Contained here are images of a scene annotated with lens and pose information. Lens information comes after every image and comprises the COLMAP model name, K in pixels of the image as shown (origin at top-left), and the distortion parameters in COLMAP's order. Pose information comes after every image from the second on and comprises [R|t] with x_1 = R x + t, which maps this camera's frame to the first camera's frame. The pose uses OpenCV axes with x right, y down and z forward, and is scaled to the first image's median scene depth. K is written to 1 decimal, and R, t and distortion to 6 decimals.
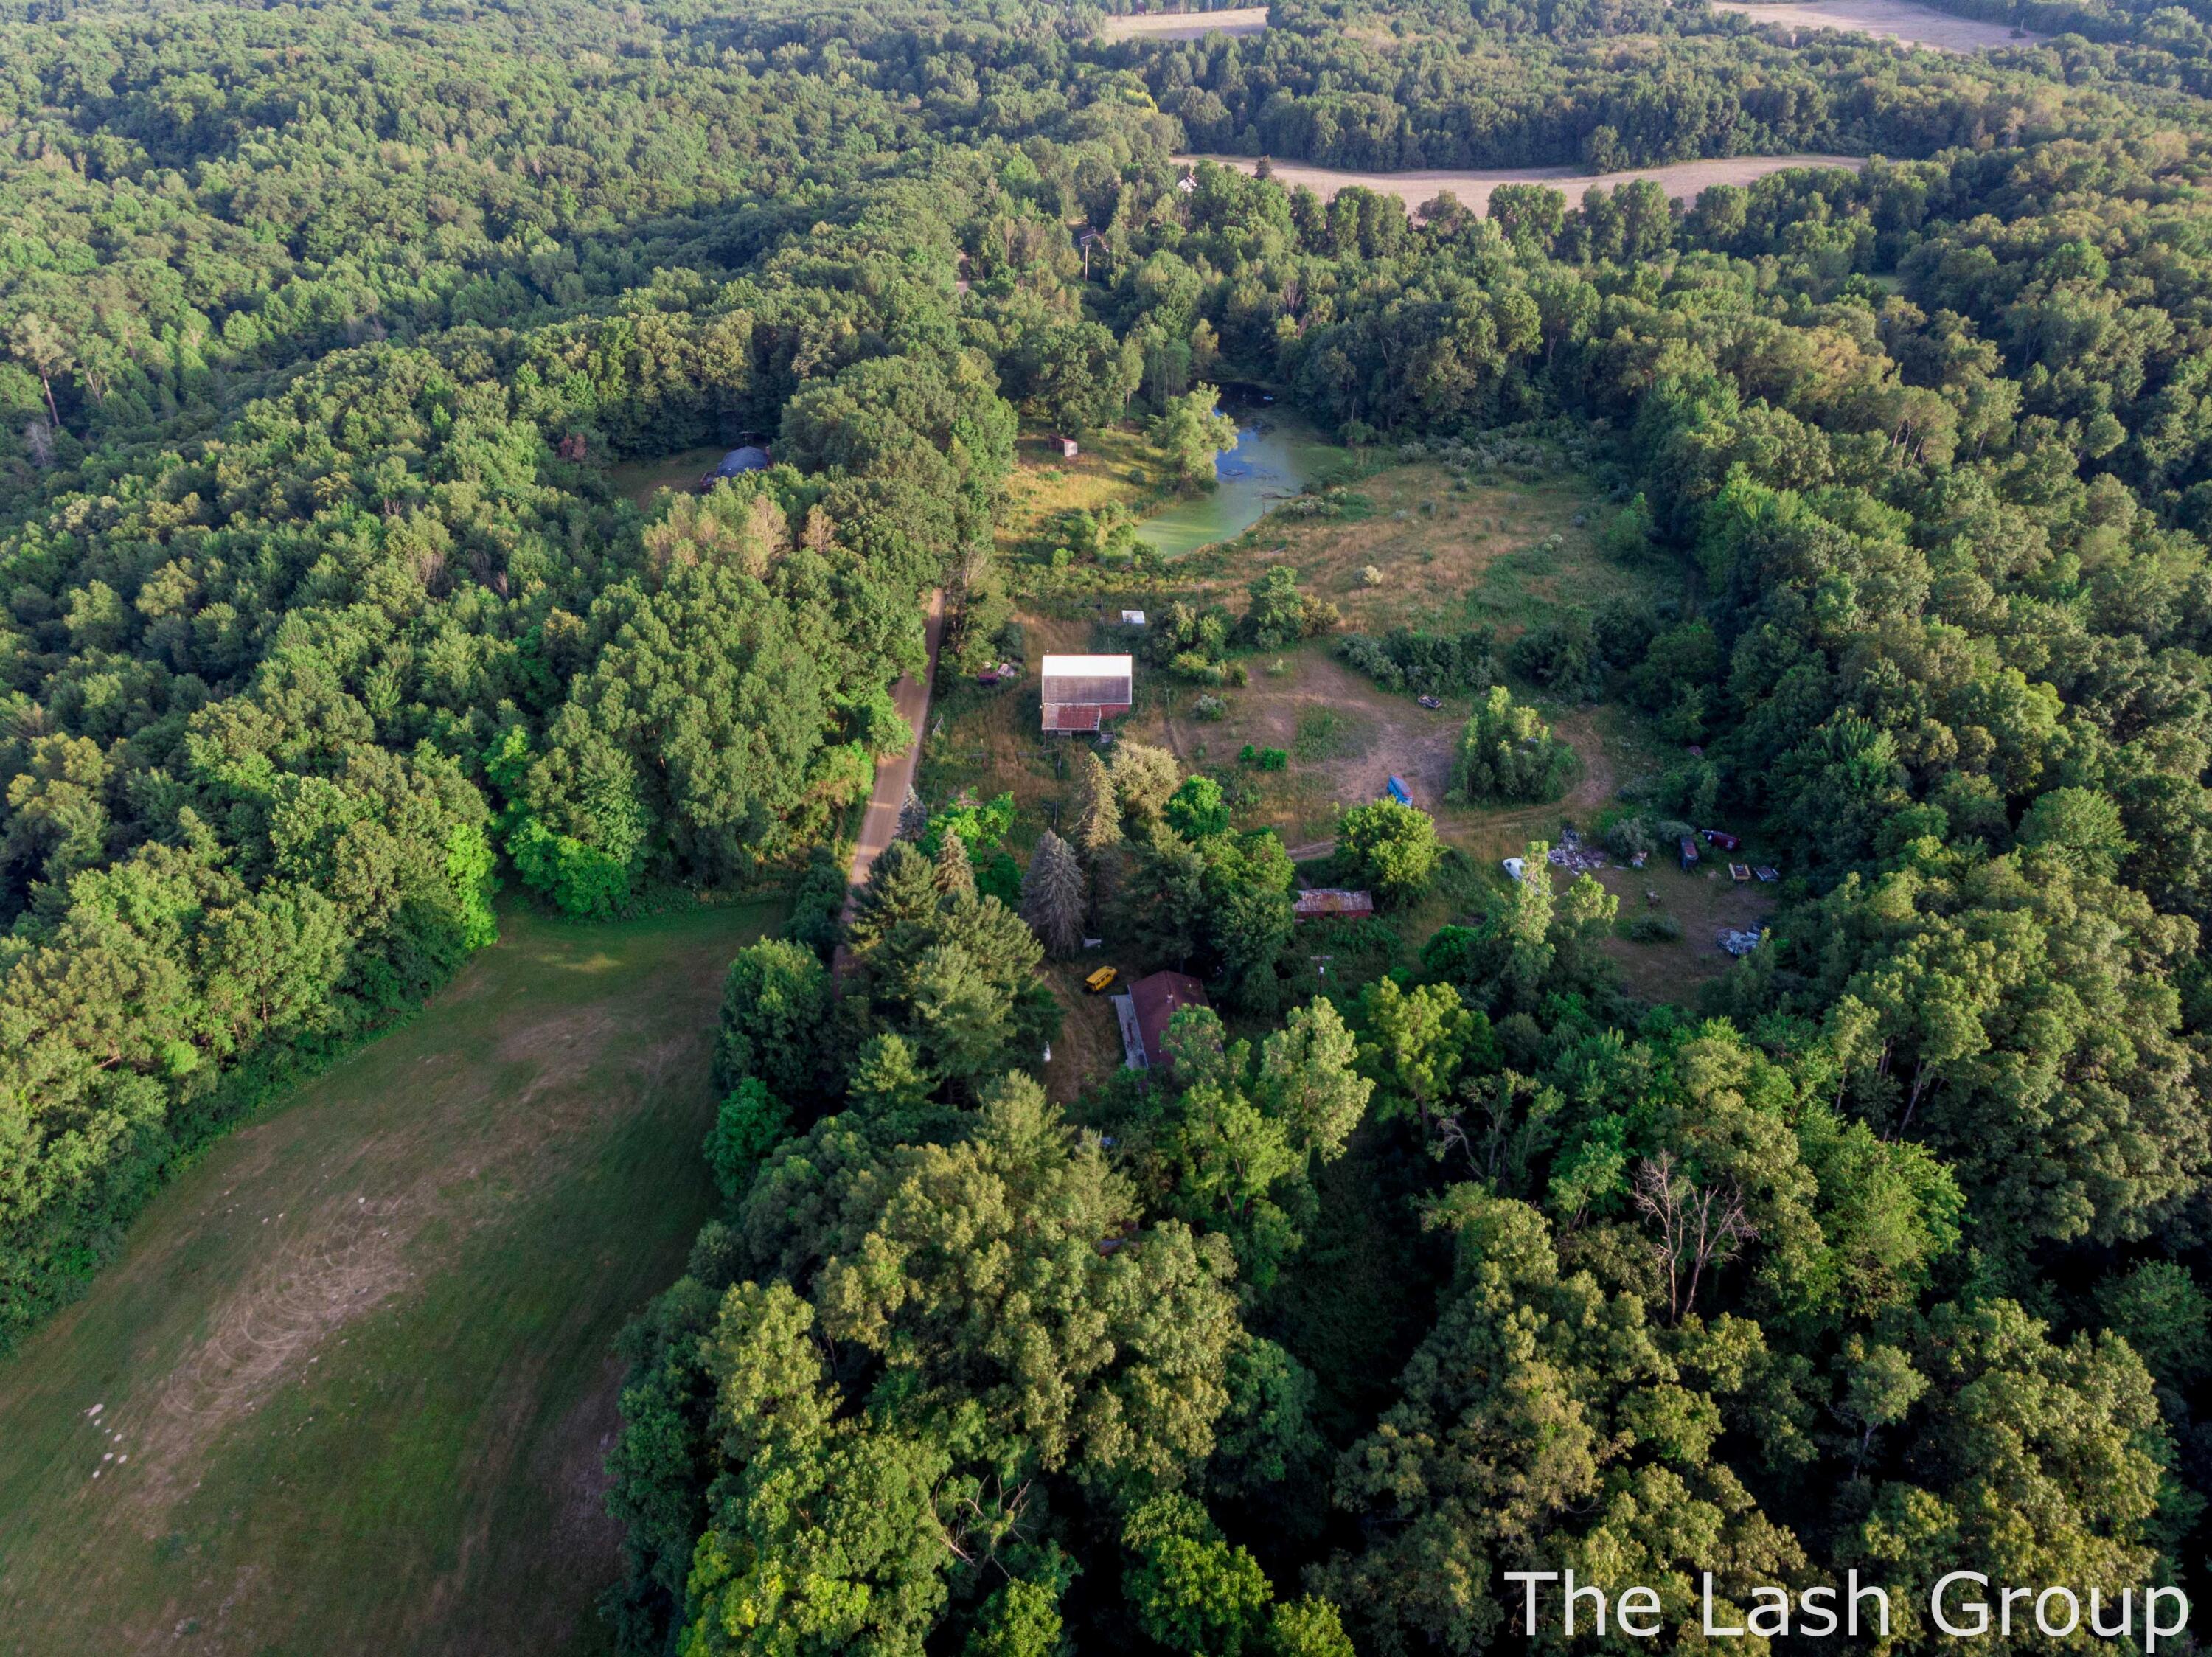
lens RADIAL K [[1600.9, 0, 1116.8], [0, 1600.9, 825.9], [0, 0, 1]] dist [0.020374, 0.004955]
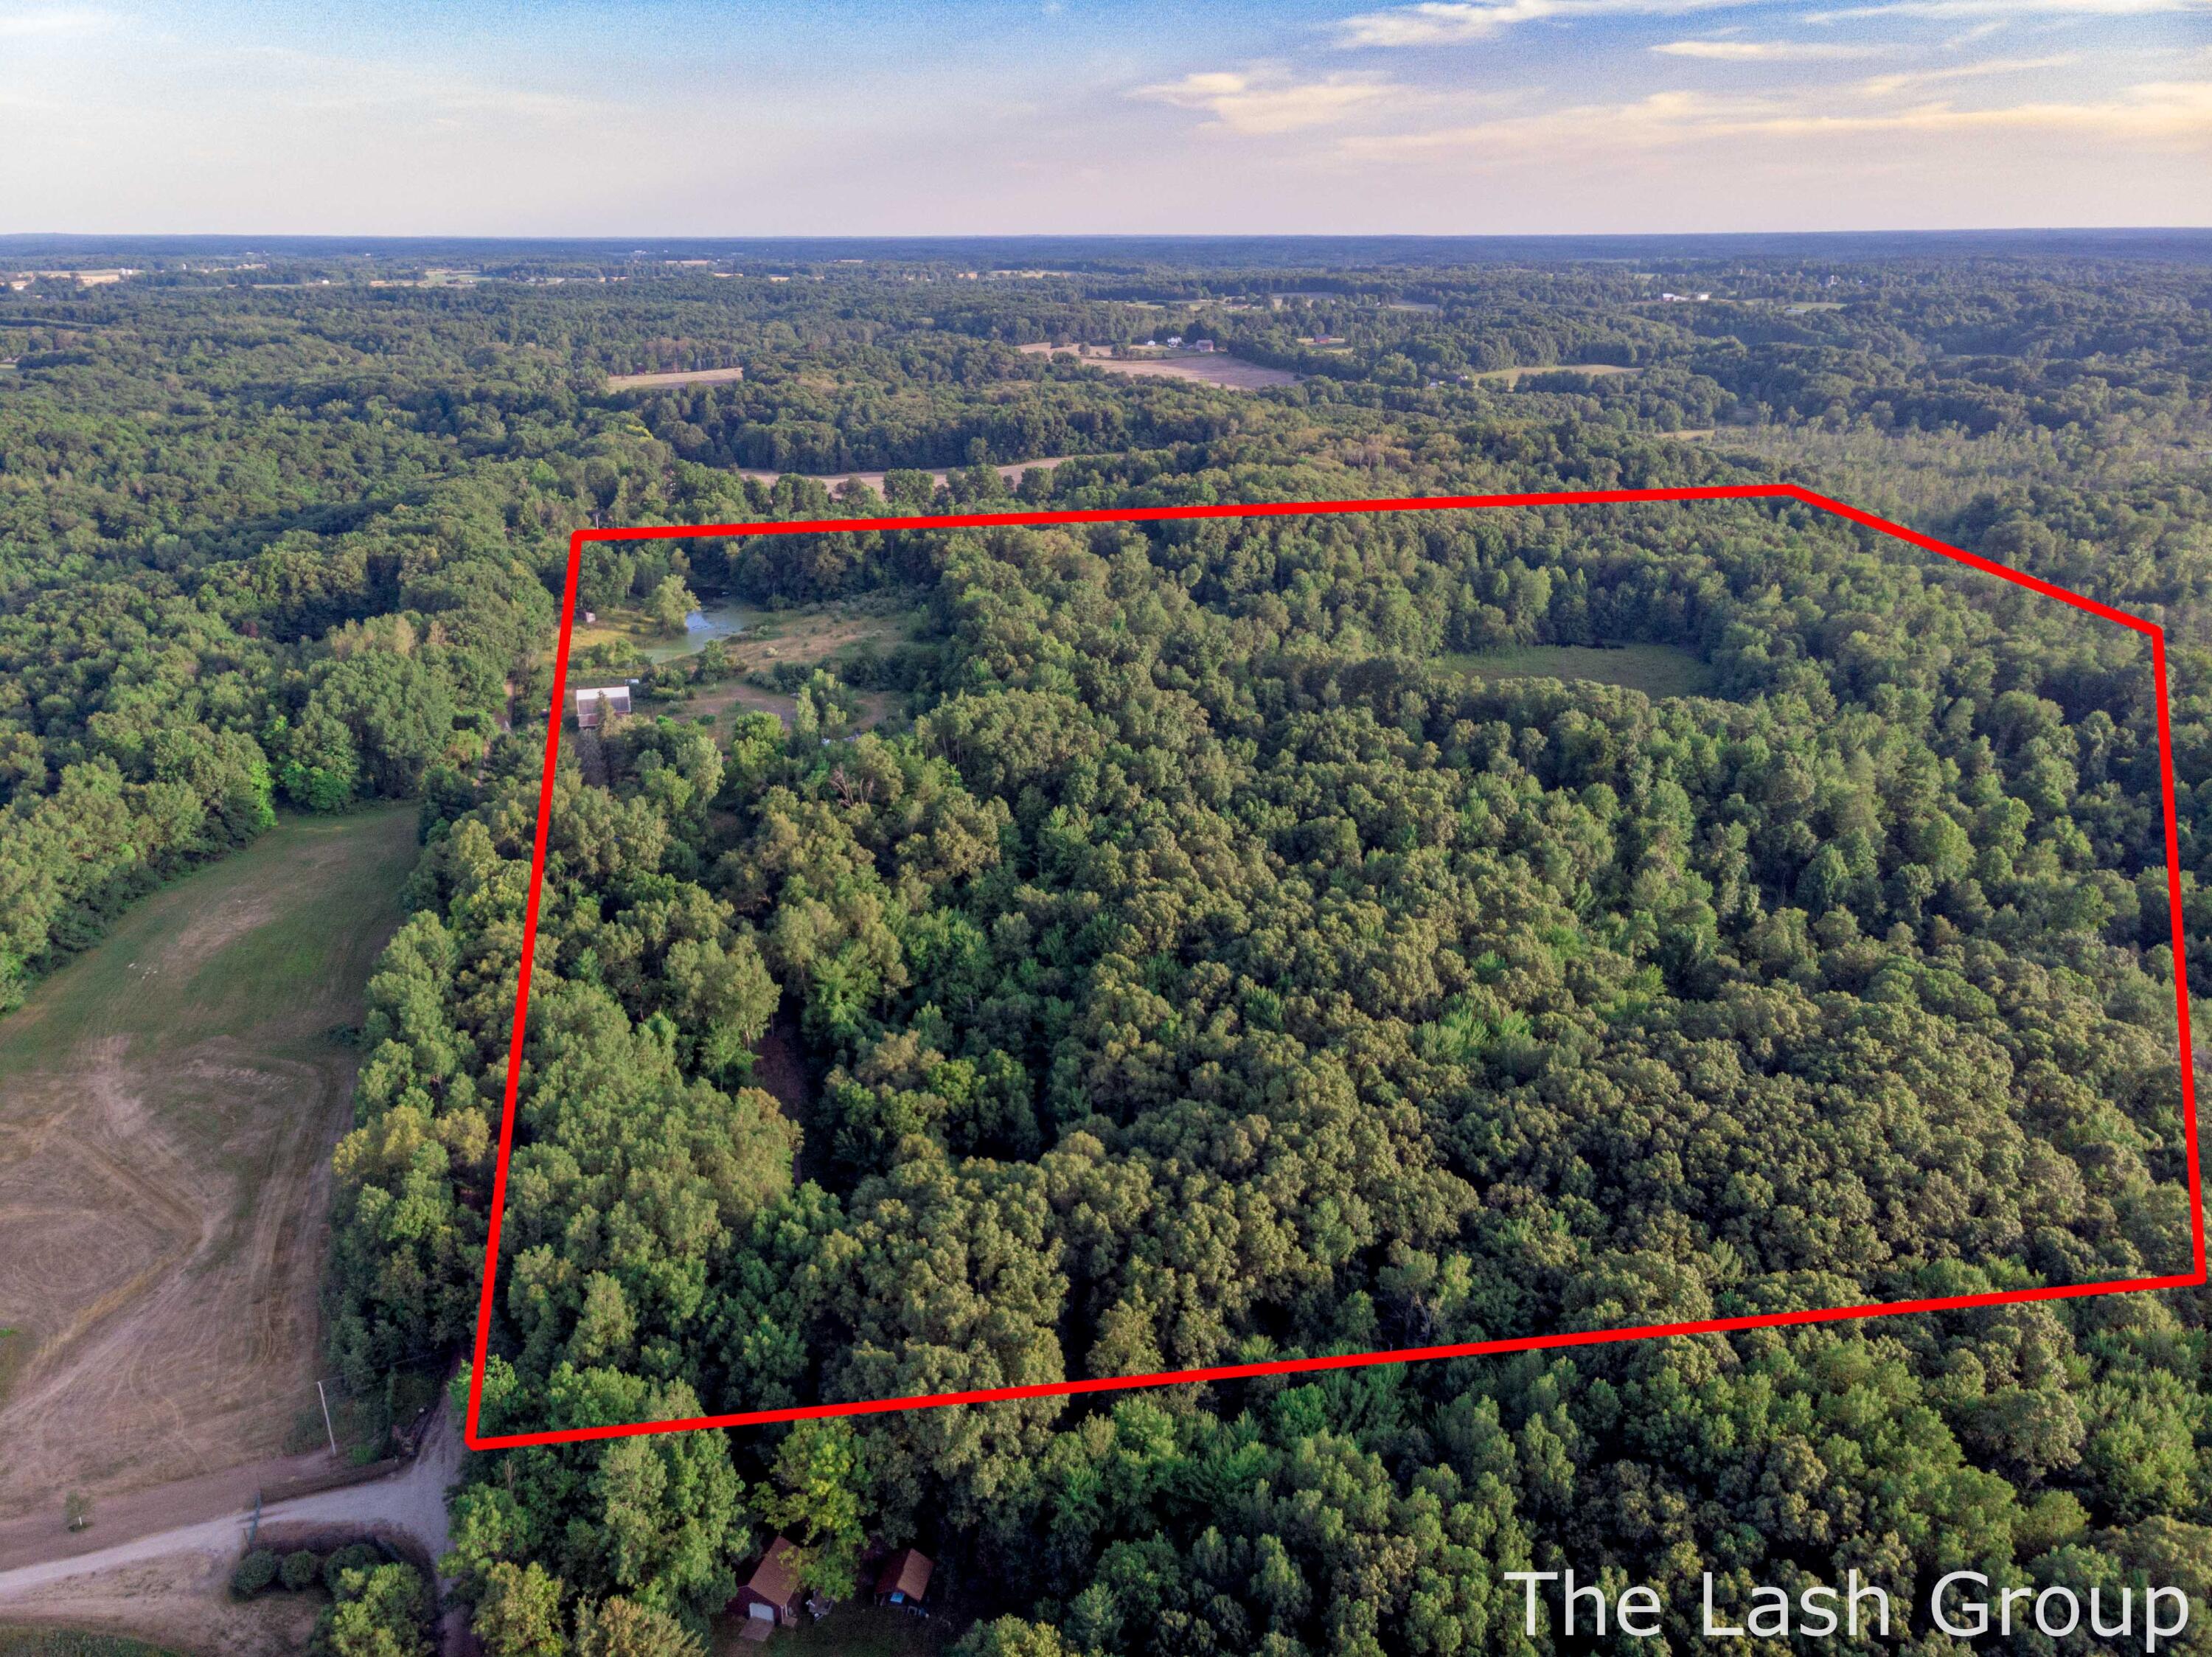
lens RADIAL K [[1600.9, 0, 1114.9], [0, 1600.9, 829.3], [0, 0, 1]] dist [0.020374, 0.004955]
pose [[0.960793, -0.095054, 0.260463, 0.034426], [0.142847, 0.974830, -0.171174, 0.305358], [-0.237637, 0.201670, 0.950189, -0.572059]]
